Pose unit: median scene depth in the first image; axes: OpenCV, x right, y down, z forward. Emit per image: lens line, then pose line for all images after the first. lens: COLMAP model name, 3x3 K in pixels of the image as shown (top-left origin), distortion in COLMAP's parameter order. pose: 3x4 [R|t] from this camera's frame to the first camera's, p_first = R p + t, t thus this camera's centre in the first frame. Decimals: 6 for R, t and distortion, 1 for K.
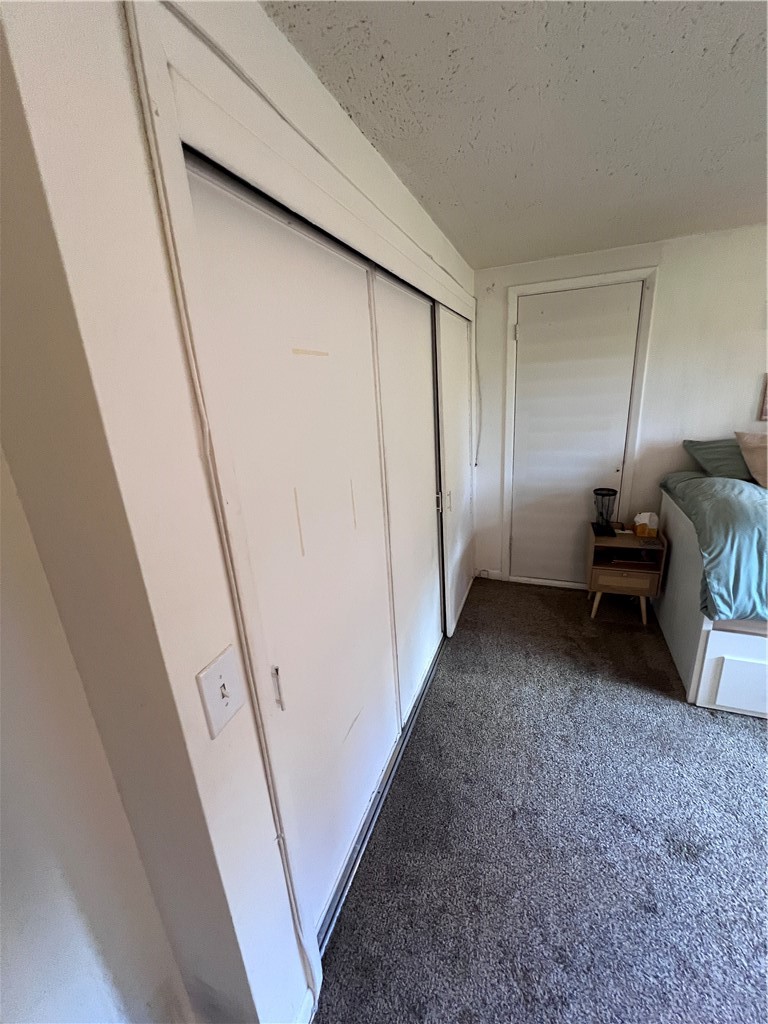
lens RADIAL K [[411.5, 0, 385.5], [0, 411.5, 510.2], [0, 0, 1]] dist [0.001803, -0.001459]
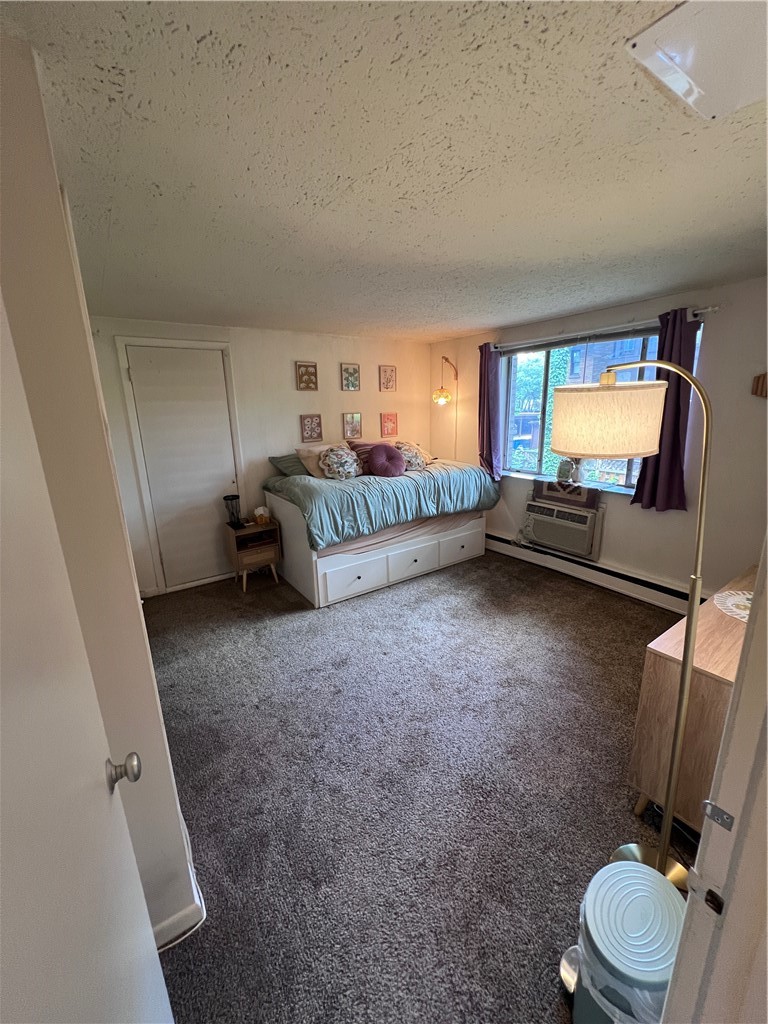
lens RADIAL K [[411.5, 0, 383.0], [0, 411.5, 508.6], [0, 0, 1]] dist [0.001803, -0.001459]
pose [[0.565083, -0.155353, 0.810276, -0.319514], [0.233231, 0.972132, 0.023730, 0.083744], [-0.791382, 0.175572, 0.585568, -0.204146]]
